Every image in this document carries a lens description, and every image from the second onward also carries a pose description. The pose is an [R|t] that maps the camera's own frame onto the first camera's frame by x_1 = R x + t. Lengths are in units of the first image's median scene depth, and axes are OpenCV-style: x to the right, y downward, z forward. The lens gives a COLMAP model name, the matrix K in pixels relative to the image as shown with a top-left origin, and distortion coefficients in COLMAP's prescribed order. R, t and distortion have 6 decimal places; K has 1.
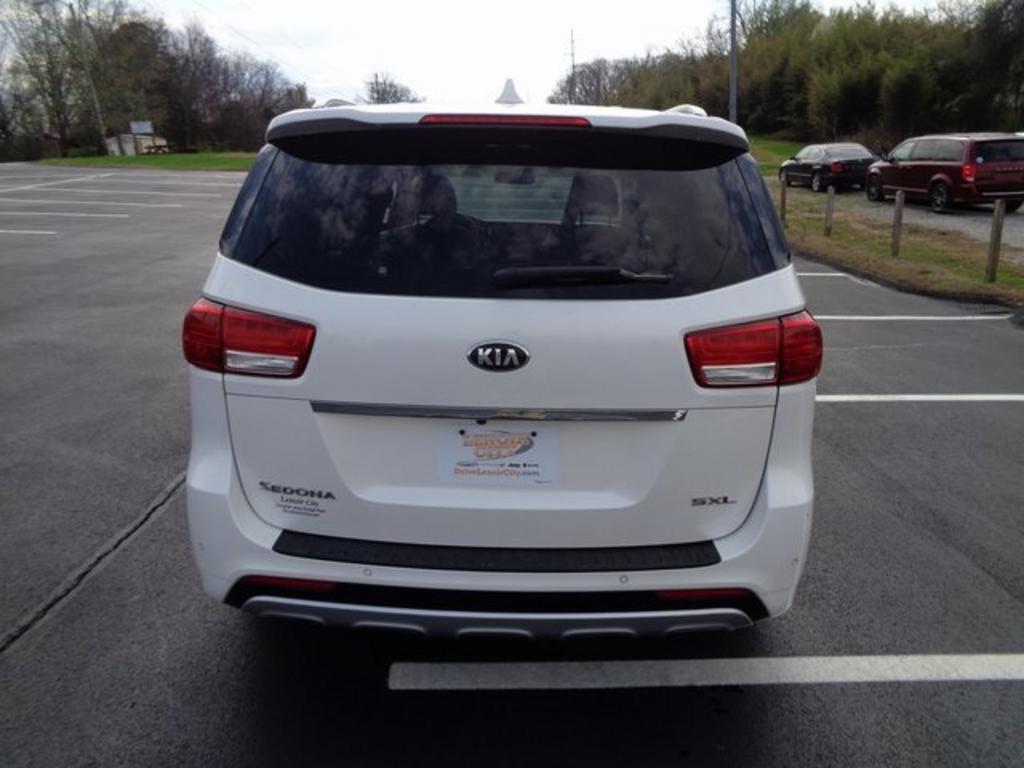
lens RADIAL K [[752.1, 0, 512.0], [0, 752.1, 384.0], [0, 0, 1]] dist [0.003155, 0.001772]
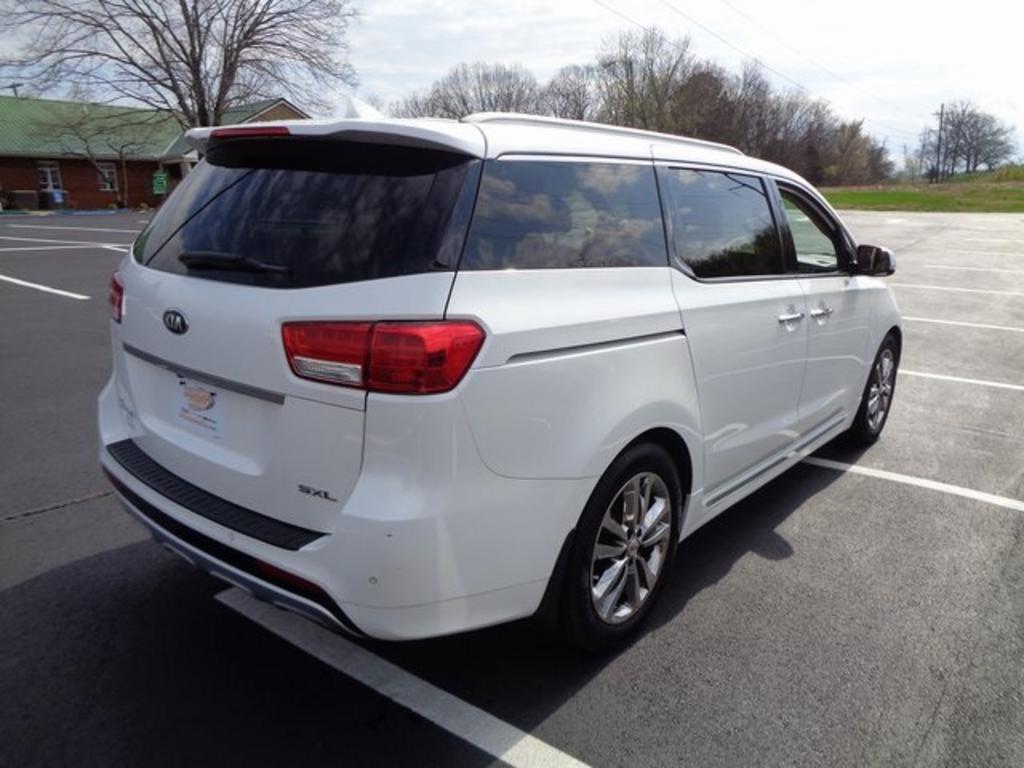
lens RADIAL K [[749.4, 0, 512.0], [0, 749.4, 384.0], [0, 0, 1]] dist [0.000020, 0.026836]
pose [[0.780703, 0.162566, -0.603386, 0.724507], [-0.189805, 0.981640, 0.018893, -0.040334], [0.595379, 0.099776, 0.797226, 0.225411]]
